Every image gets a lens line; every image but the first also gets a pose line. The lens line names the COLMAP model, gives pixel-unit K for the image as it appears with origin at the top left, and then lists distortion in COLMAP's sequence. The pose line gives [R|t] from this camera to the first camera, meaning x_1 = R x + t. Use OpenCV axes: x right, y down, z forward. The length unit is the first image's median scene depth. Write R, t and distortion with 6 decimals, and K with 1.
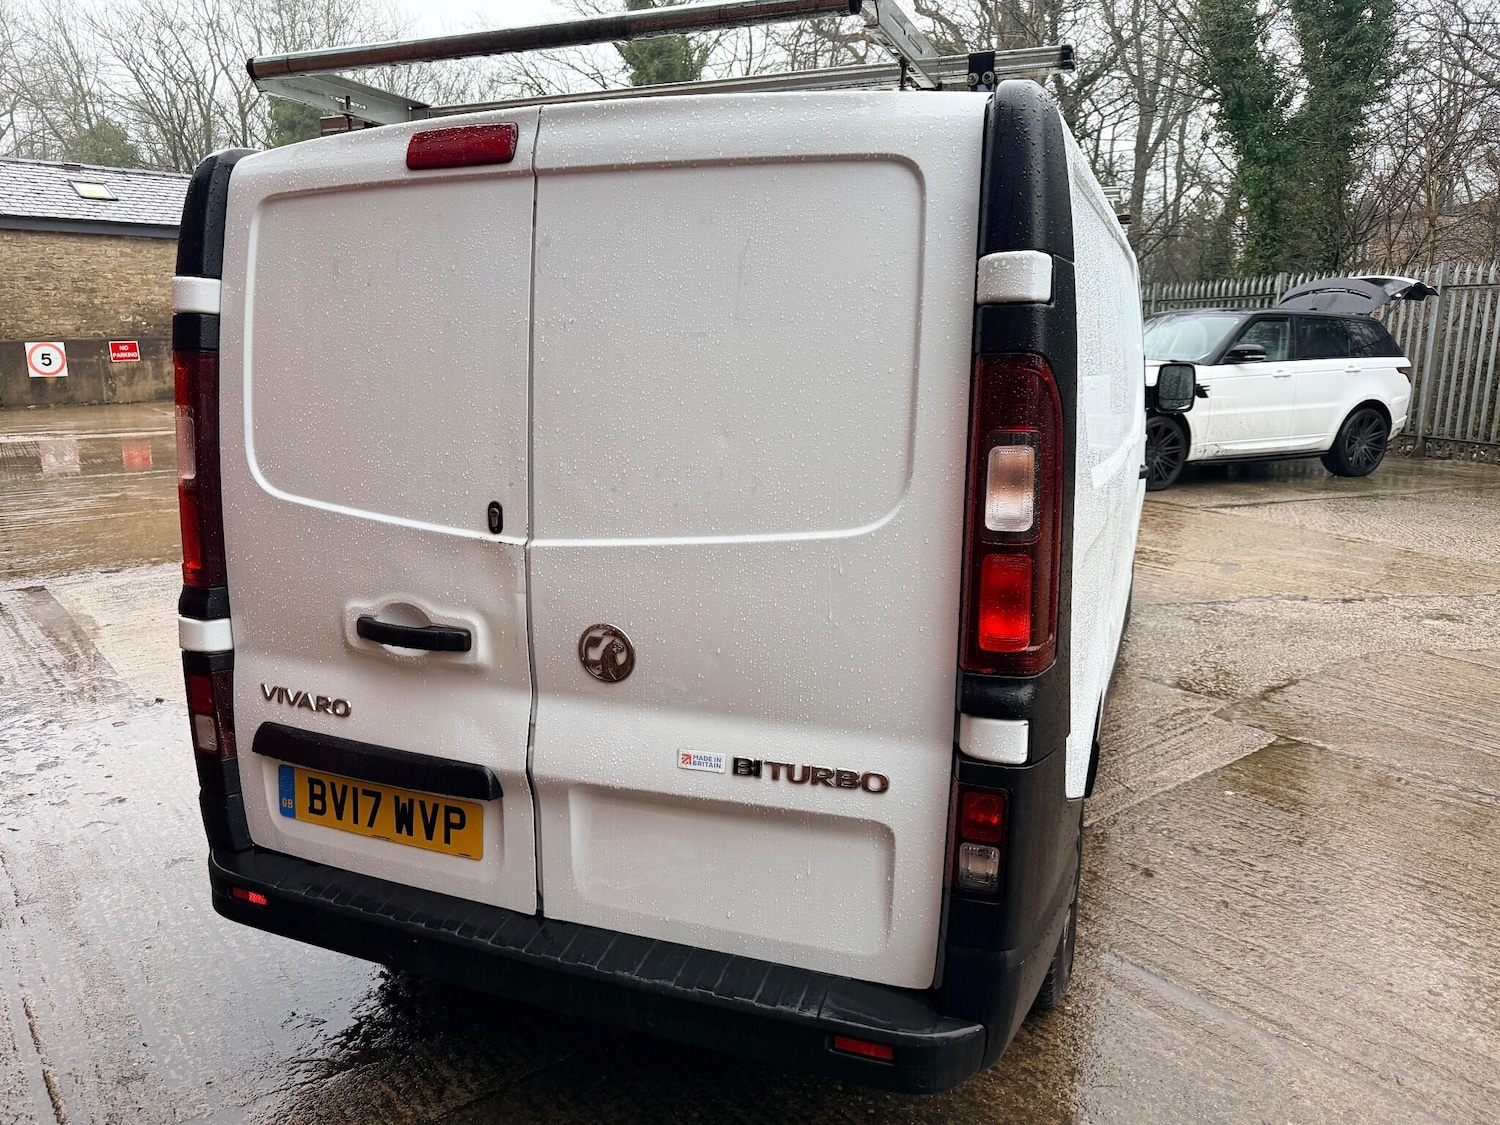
lens RADIAL K [[1059.7, 0, 746.9], [0, 1059.7, 559.1], [0, 0, 1]] dist [0.025839, -0.034311]
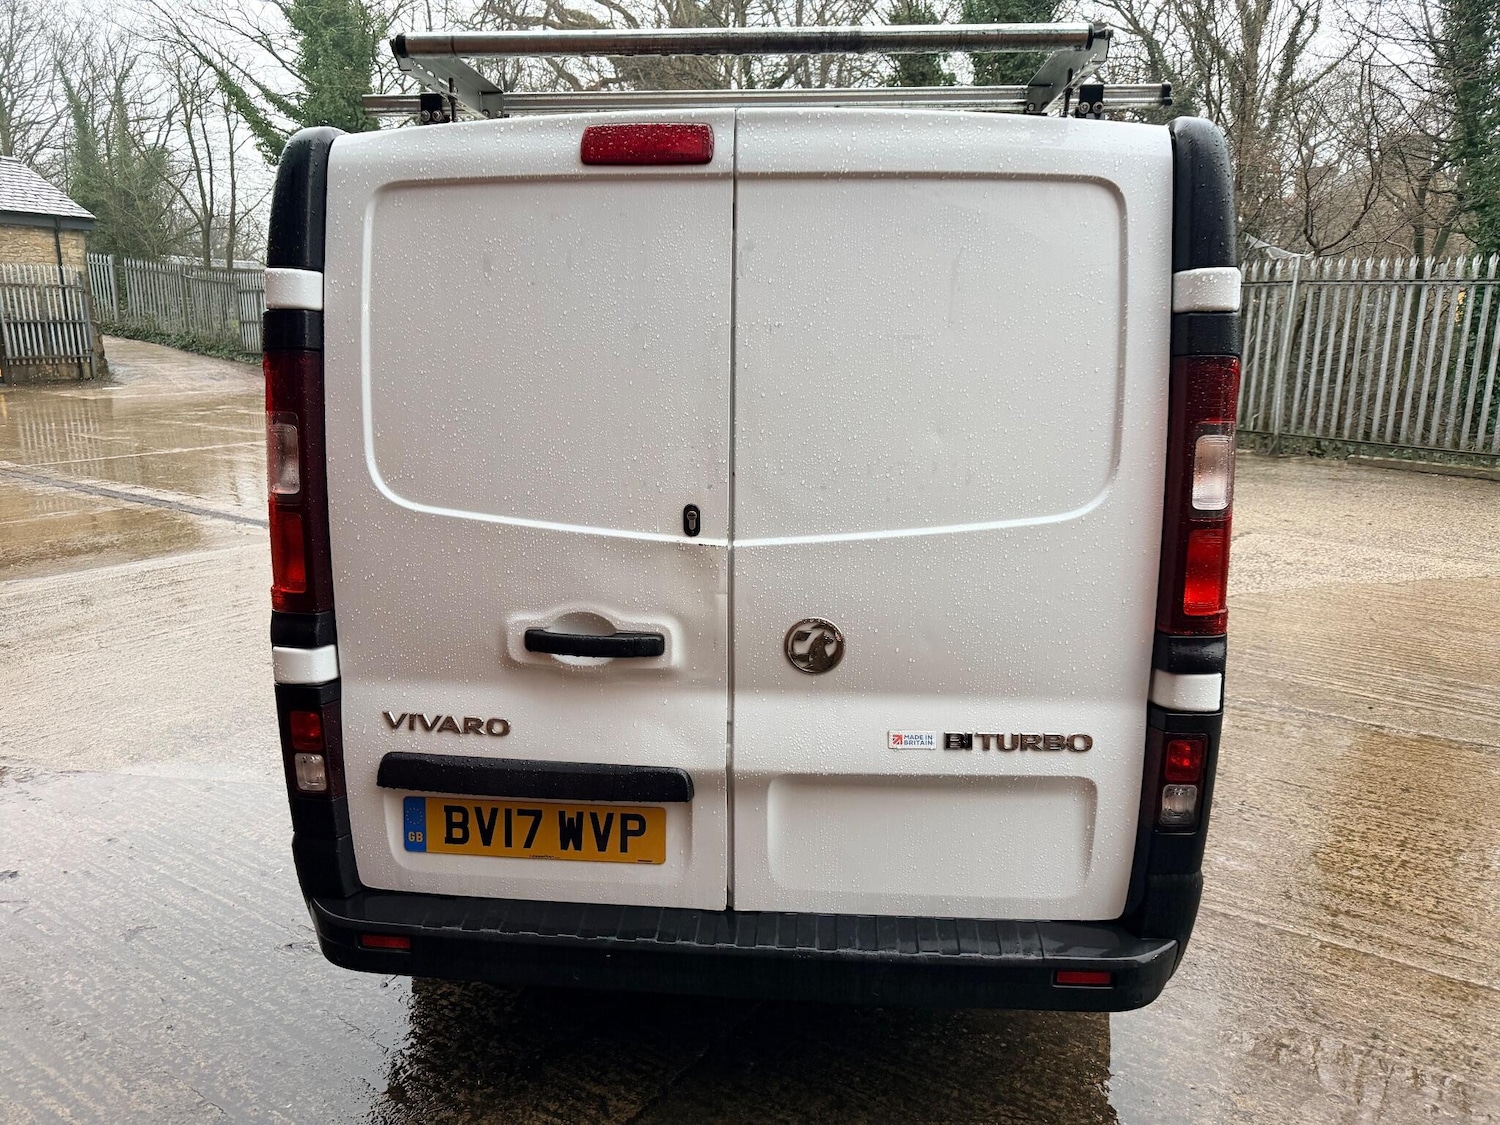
lens RADIAL K [[1059.7, 0, 744.8], [0, 1059.7, 565.1], [0, 0, 1]] dist [0.025839, -0.034311]
pose [[0.957259, -0.057412, 0.283477, -0.479162], [0.053352, 0.998333, 0.022028, -0.016086], [-0.284269, -0.005962, 0.958726, 0.029484]]
